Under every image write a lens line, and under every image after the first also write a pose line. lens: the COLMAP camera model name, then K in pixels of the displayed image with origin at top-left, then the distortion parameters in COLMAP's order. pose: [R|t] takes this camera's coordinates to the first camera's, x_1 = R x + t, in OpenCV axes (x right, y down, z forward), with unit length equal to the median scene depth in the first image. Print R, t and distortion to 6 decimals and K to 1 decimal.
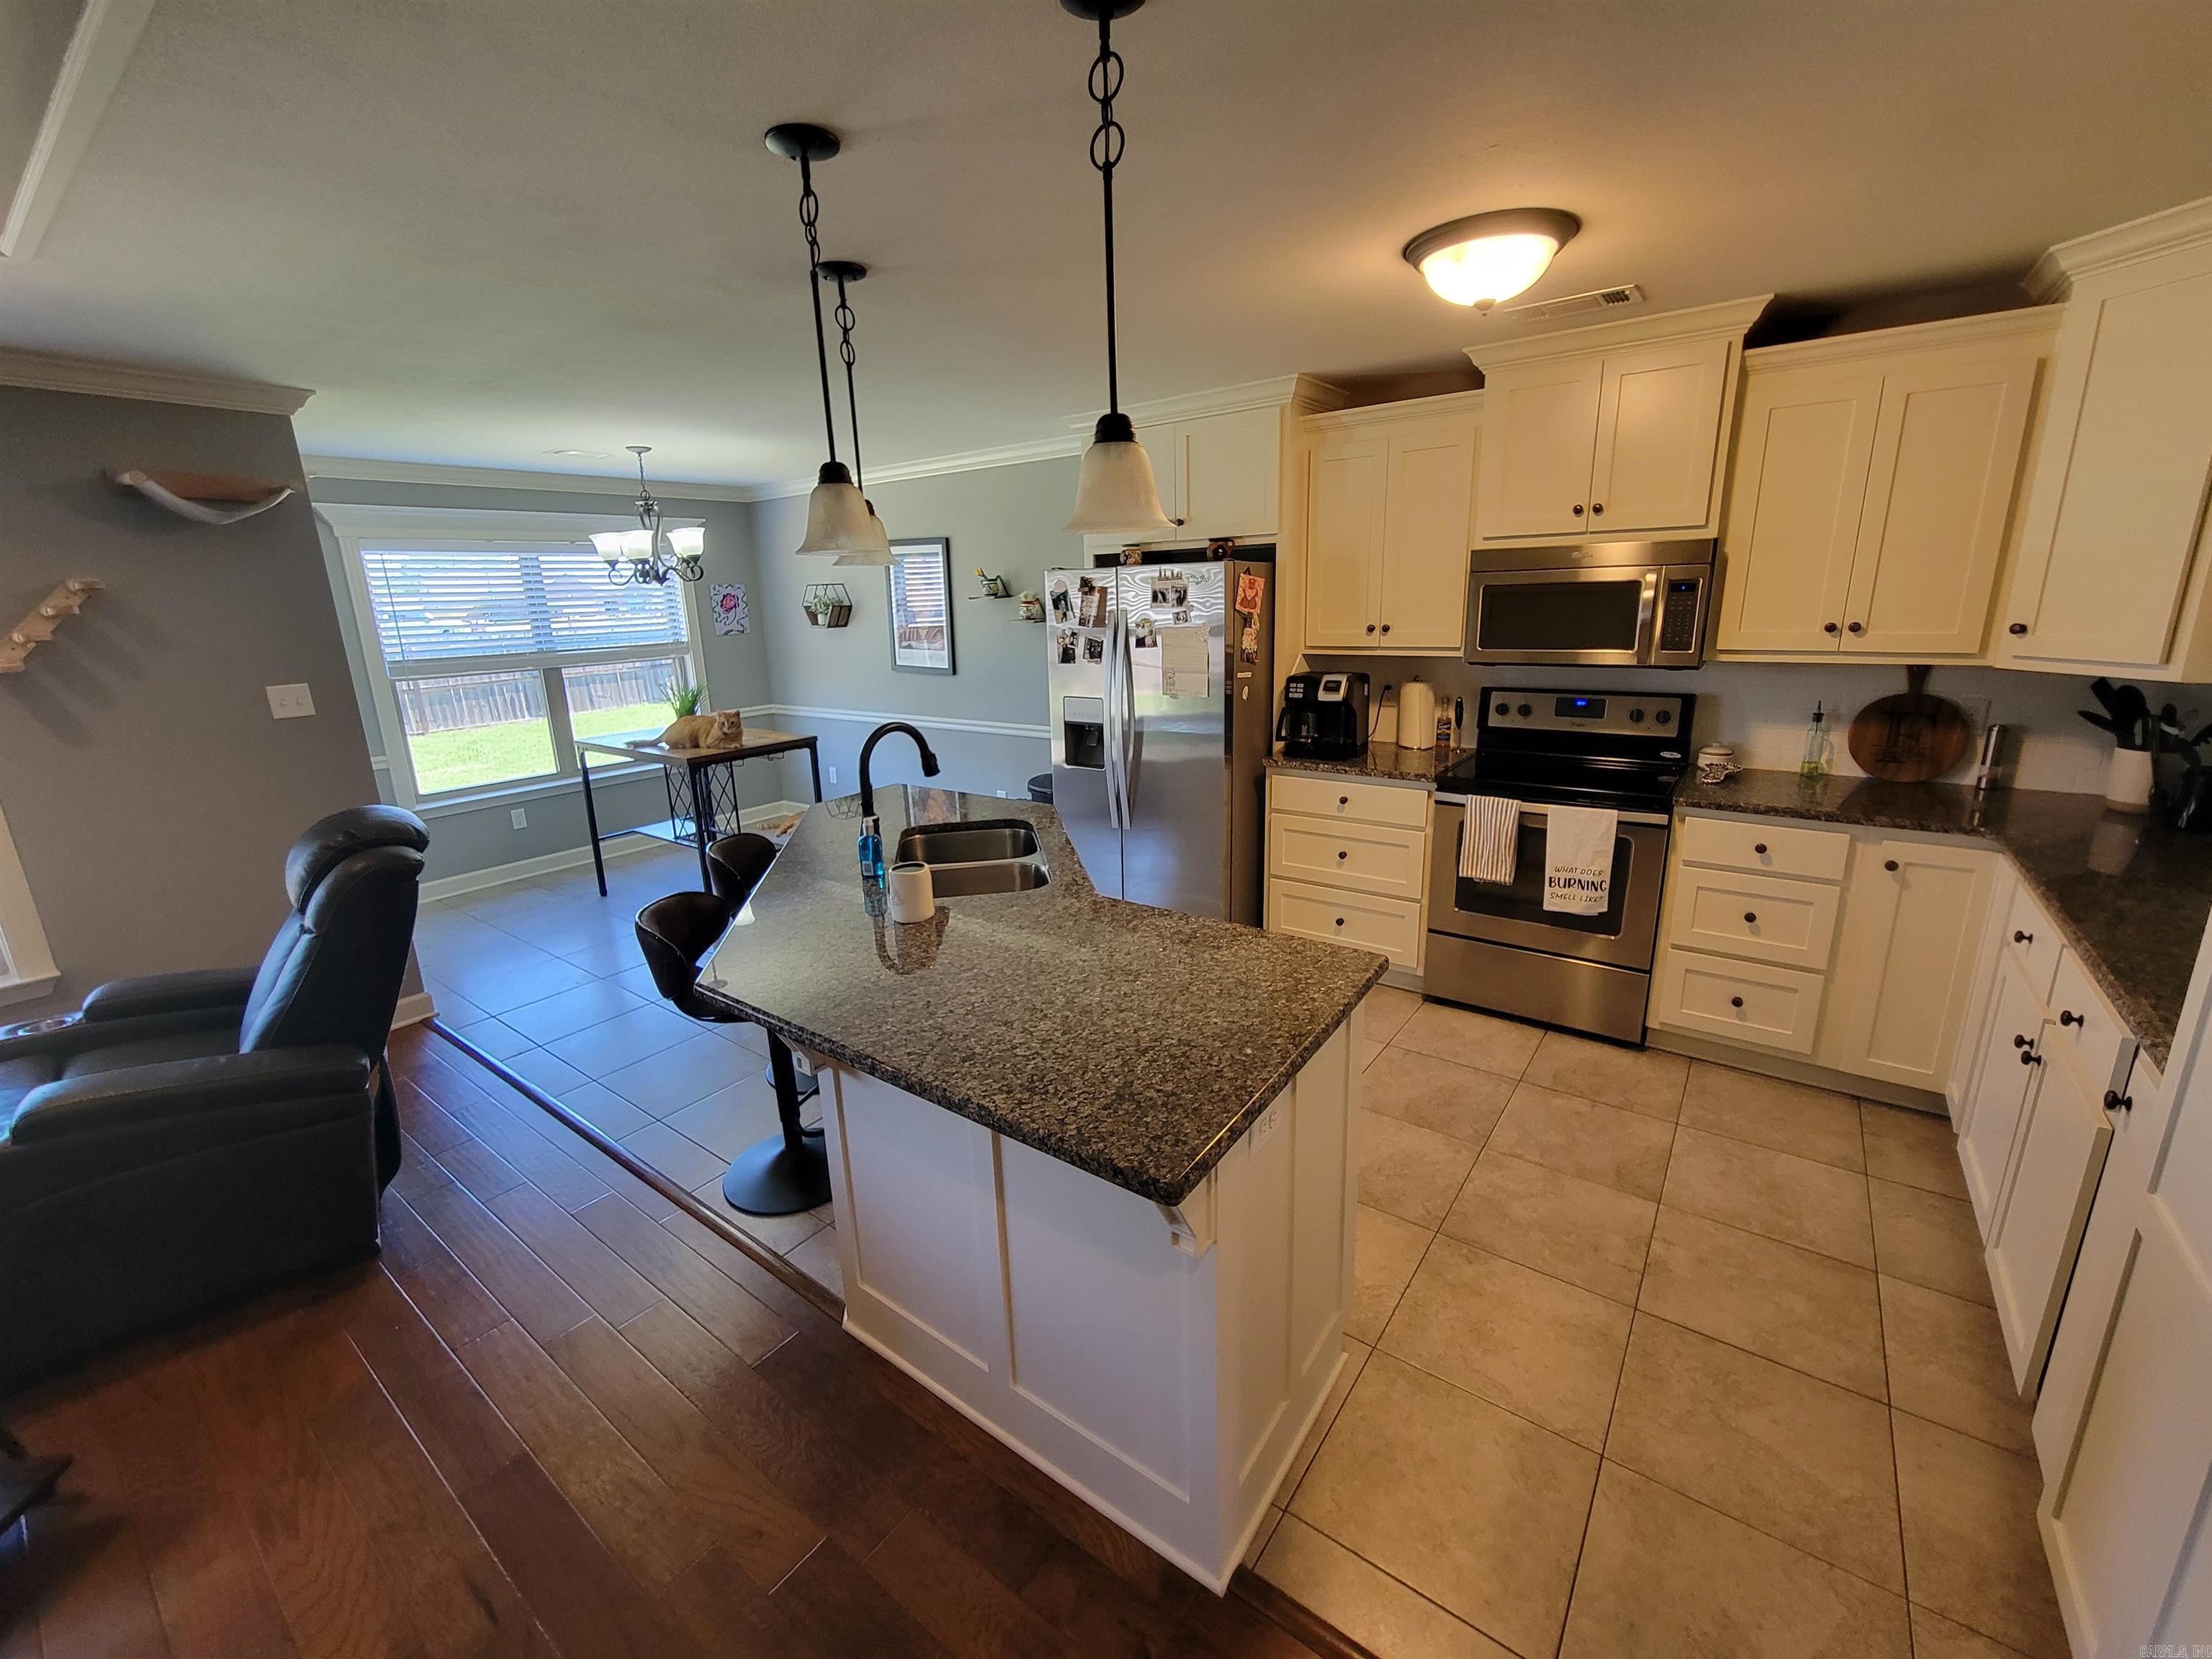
lens RADIAL K [[904.6, 0, 1096.2], [0, 904.6, 818.3], [0, 0, 1]] dist [-0.001827, 0.000669]
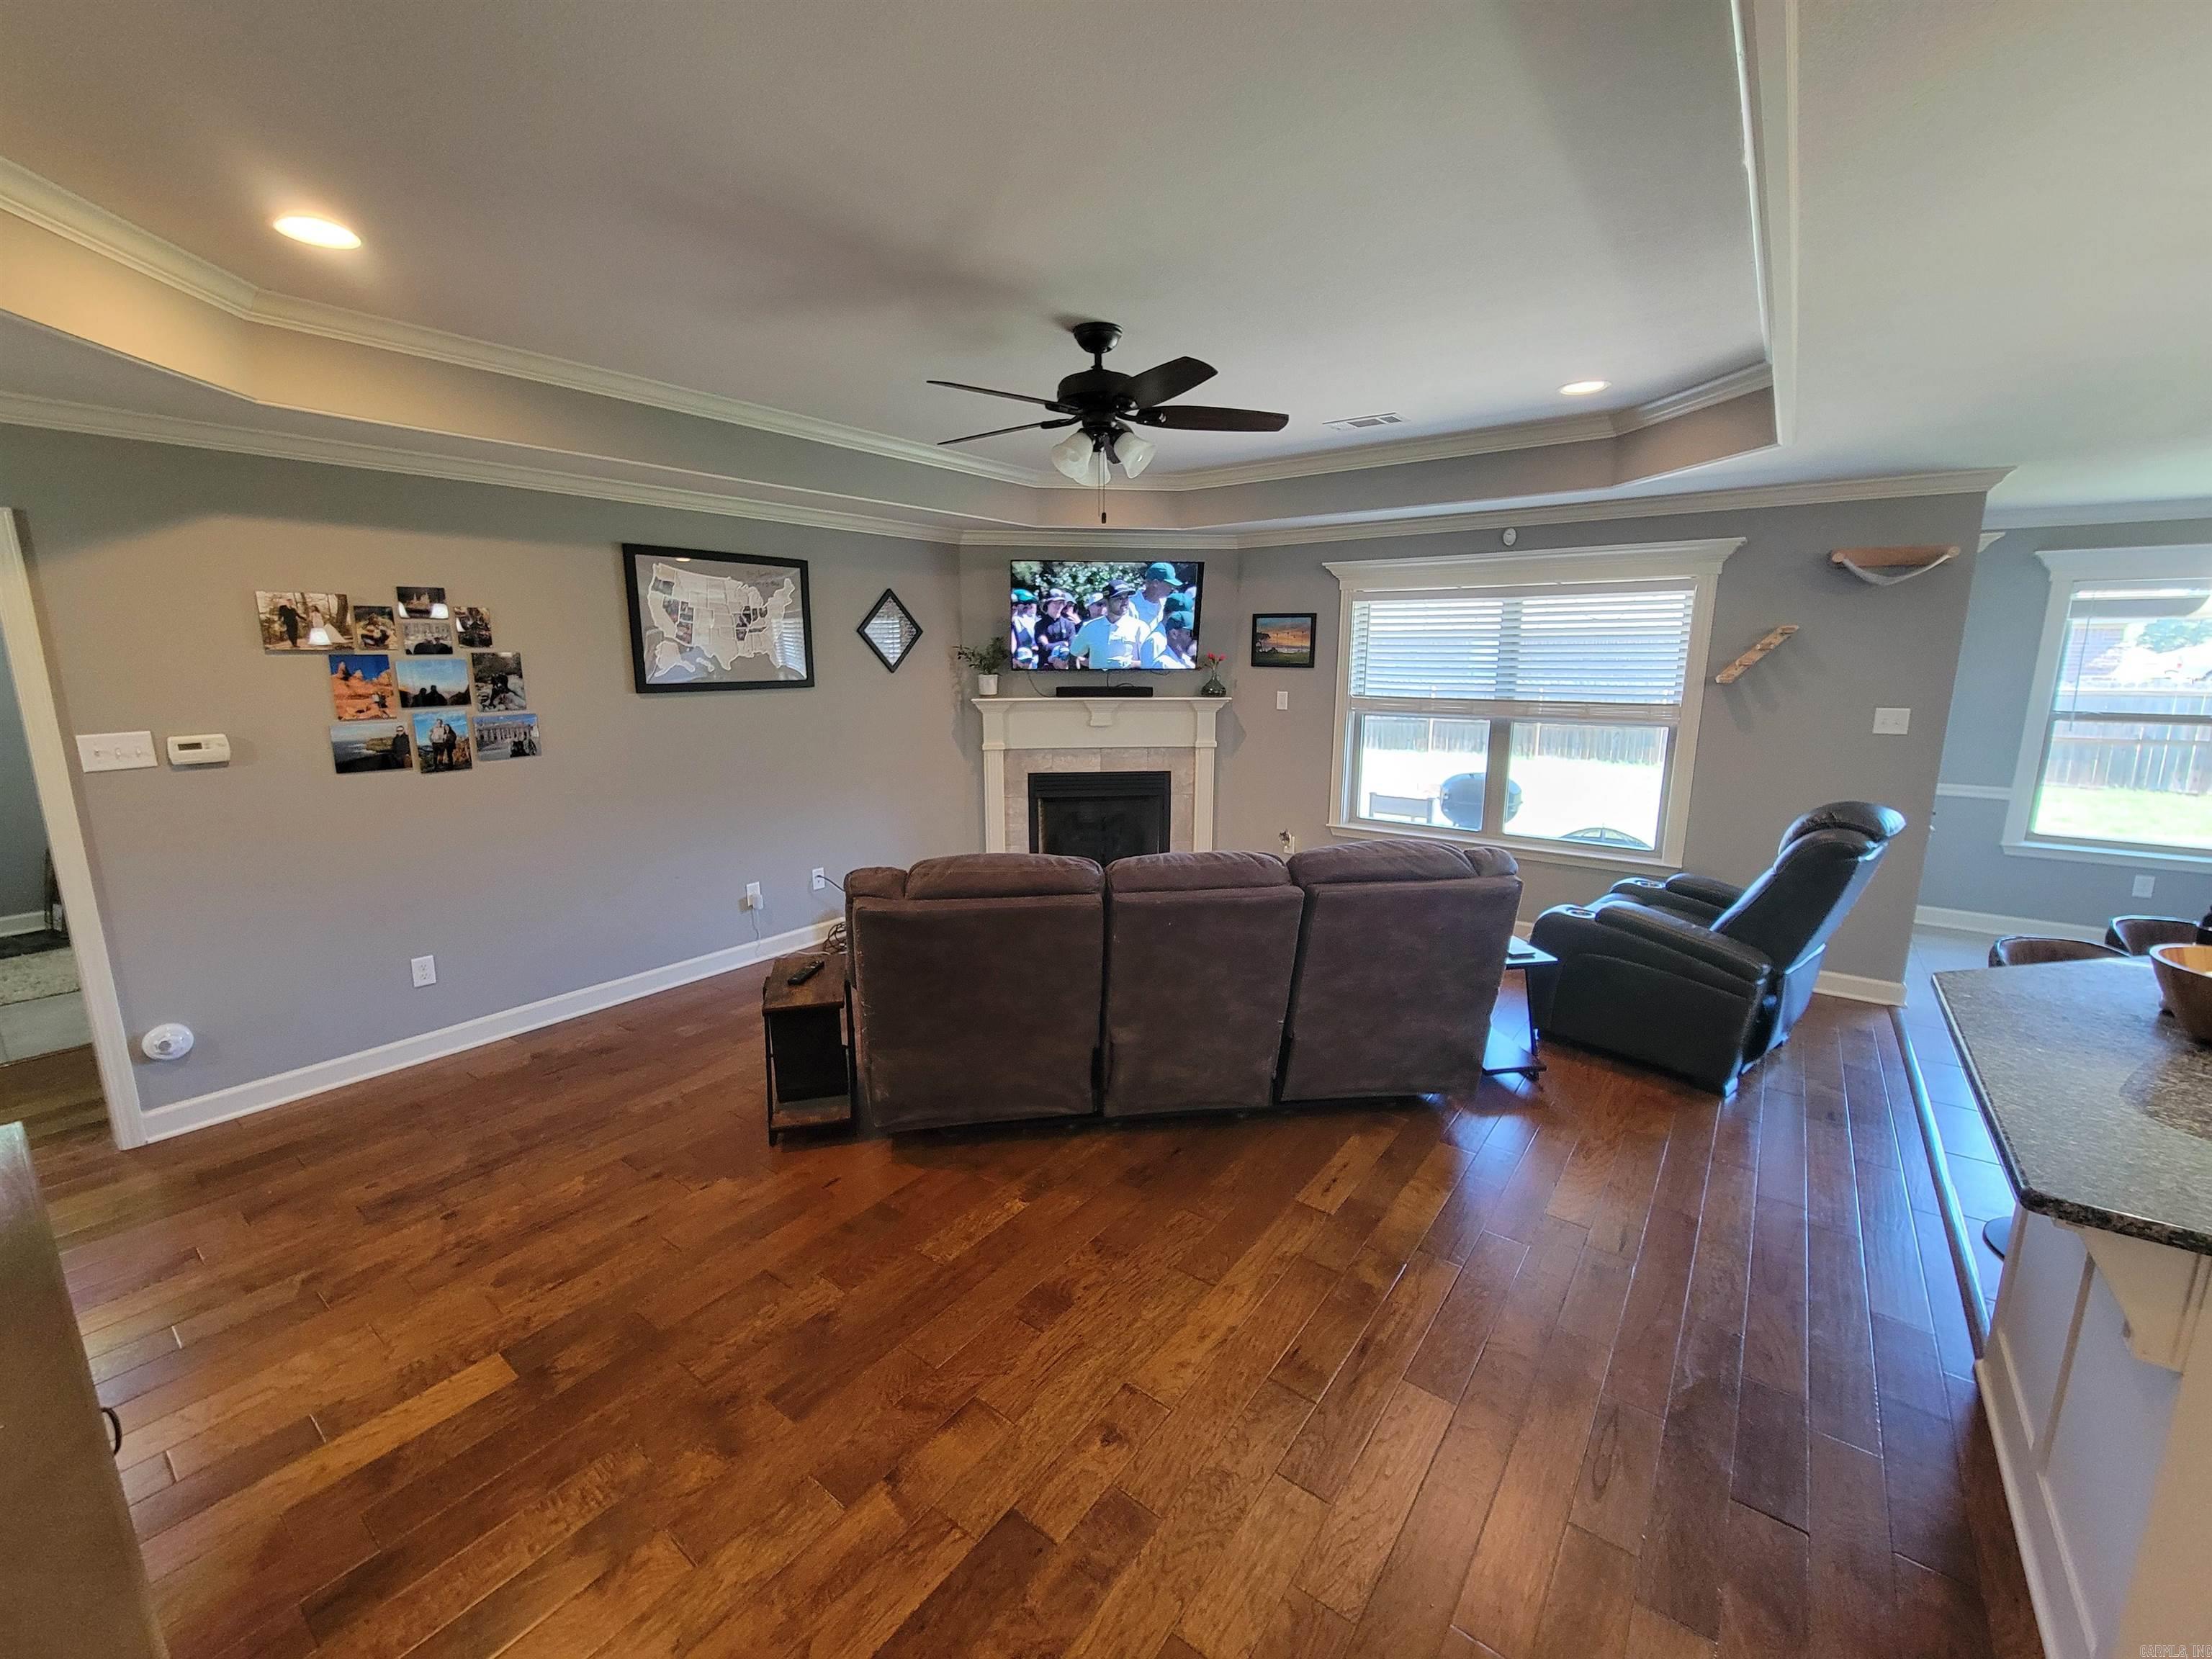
lens RADIAL K [[904.6, 0, 1095.9], [0, 904.6, 822.8], [0, 0, 1]] dist [-0.001827, 0.000669]
pose [[-0.004234, 0.219303, -0.975648, 0.353423], [-0.242935, 0.946202, 0.213738, 0.004319], [0.970033, 0.237924, 0.049270, -0.097489]]
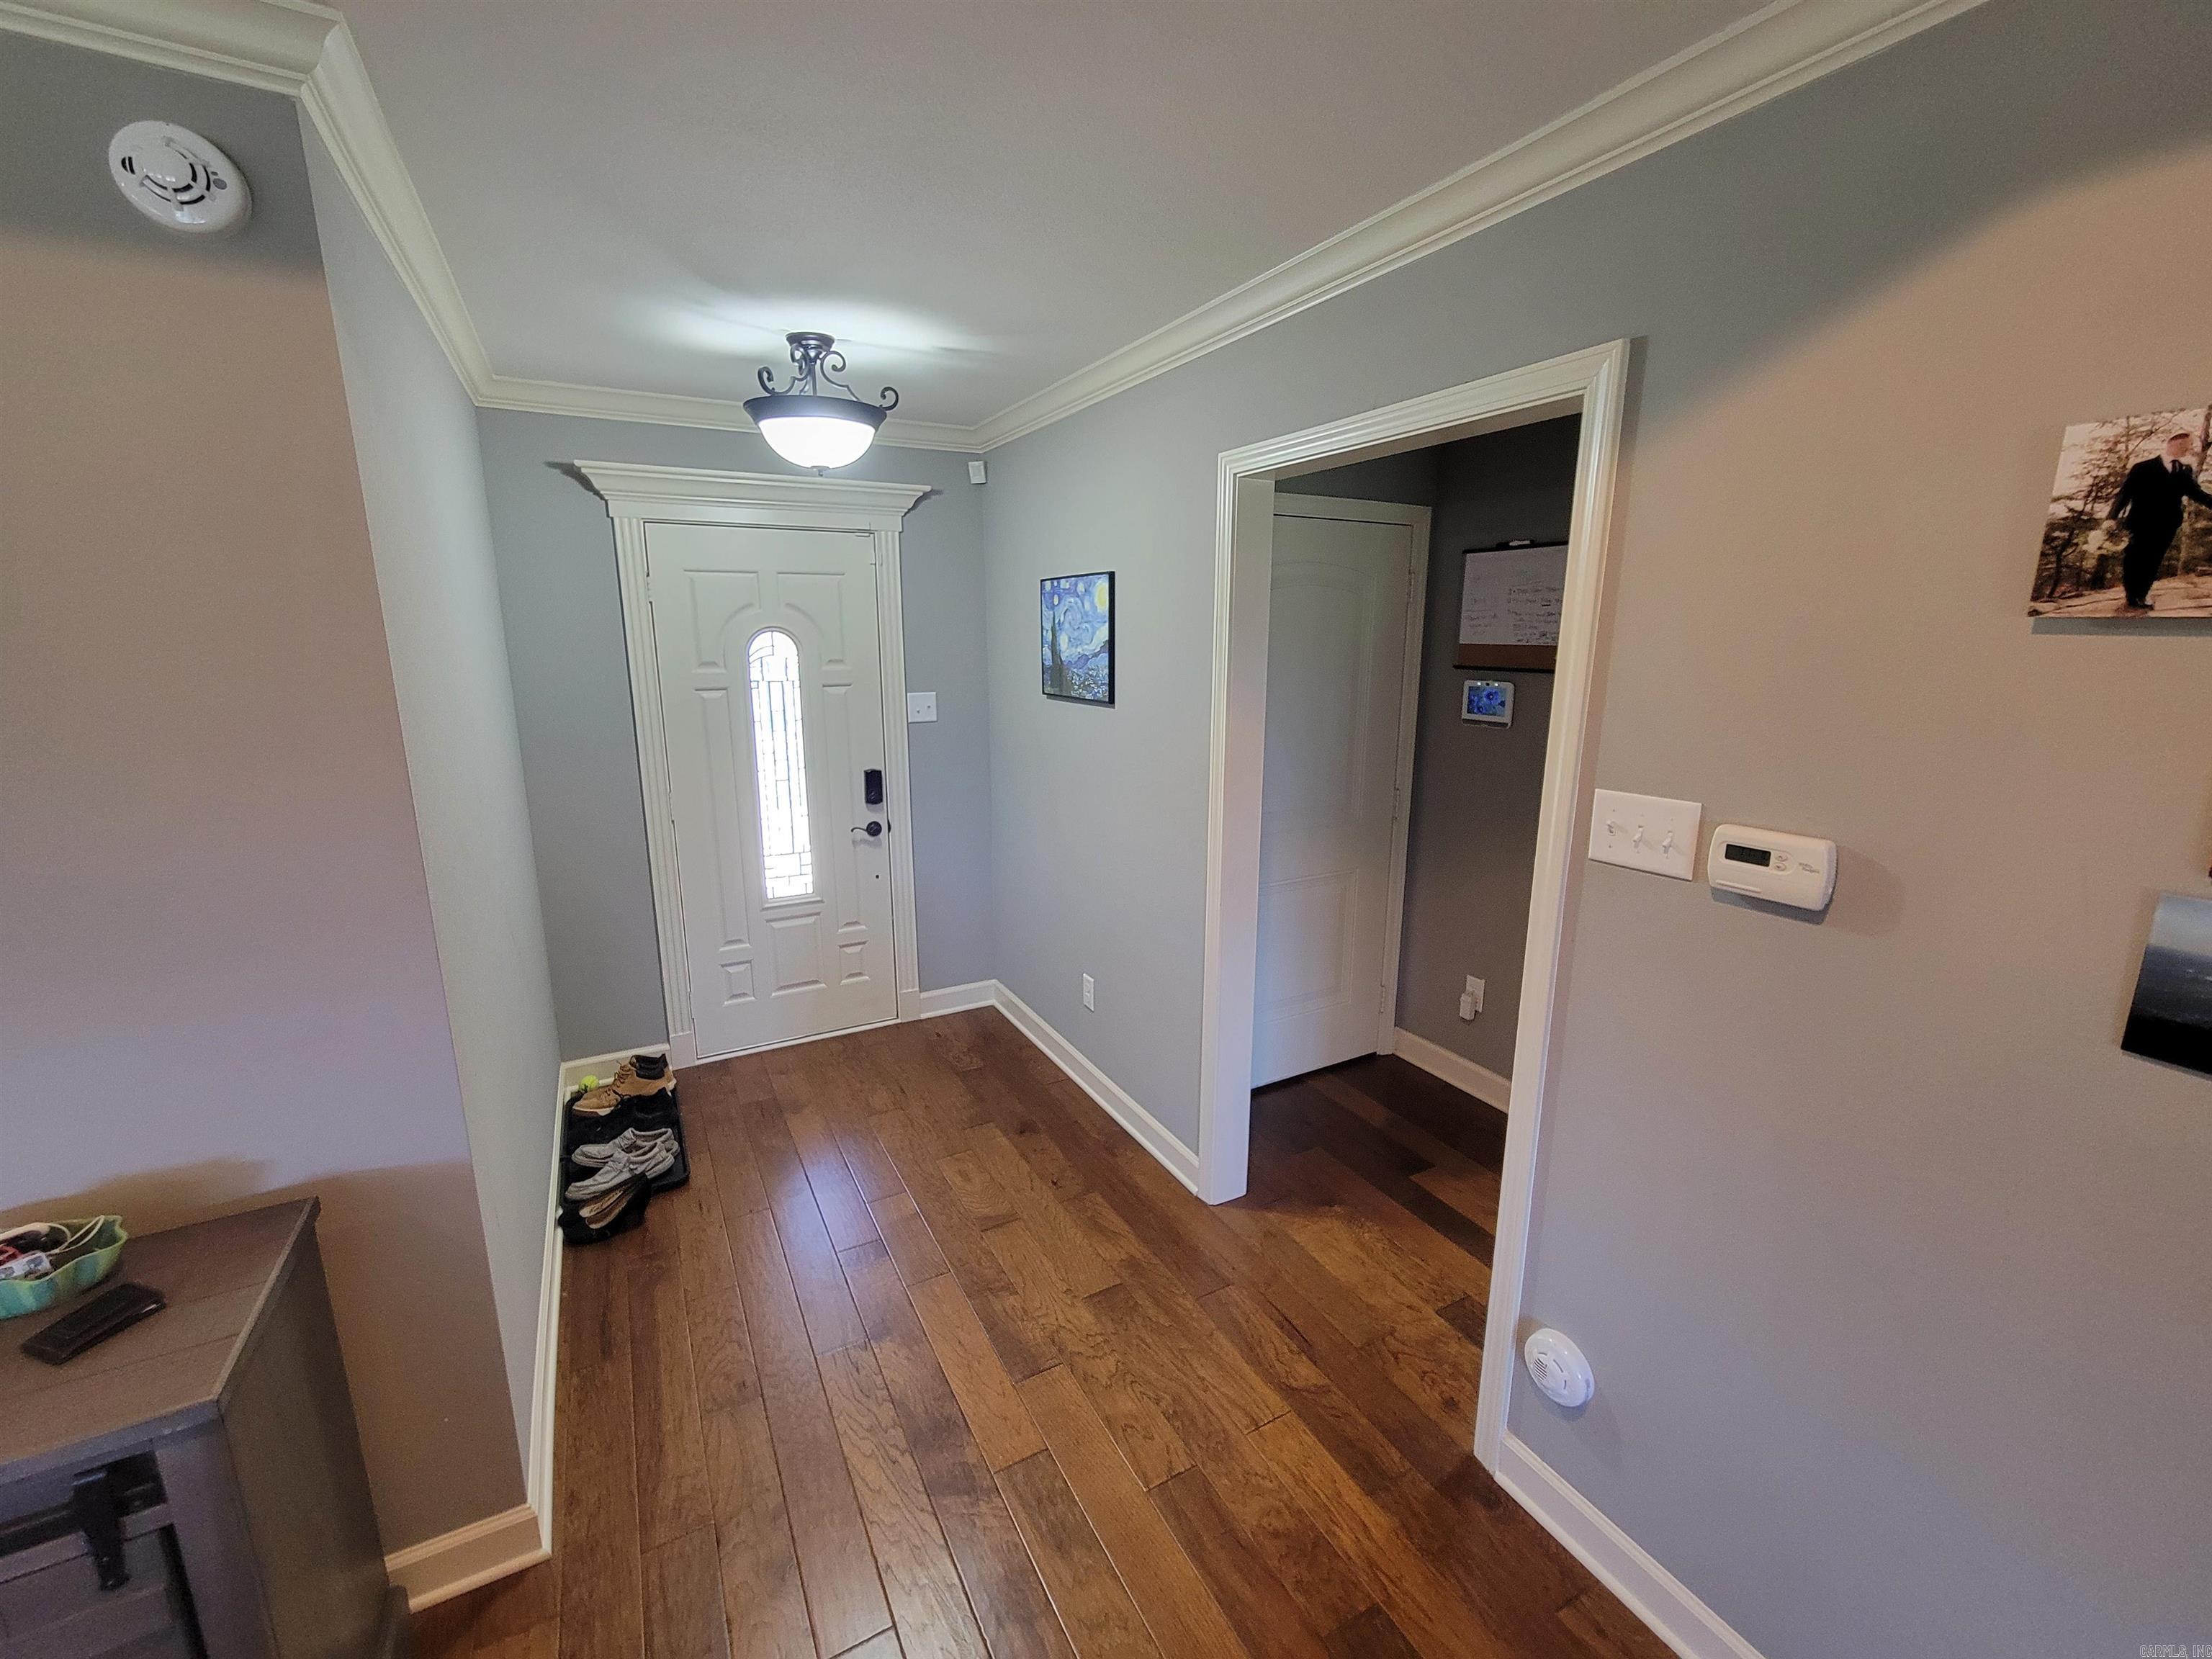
lens RADIAL K [[904.6, 0, 1098.2], [0, 904.6, 819.0], [0, 0, 1]] dist [-0.001827, 0.000669]
pose [[-0.910676, -0.054779, 0.409472, -0.428446], [0.127267, 0.905766, 0.404217, 0.142576], [-0.393029, 0.420223, -0.817888, -0.532422]]
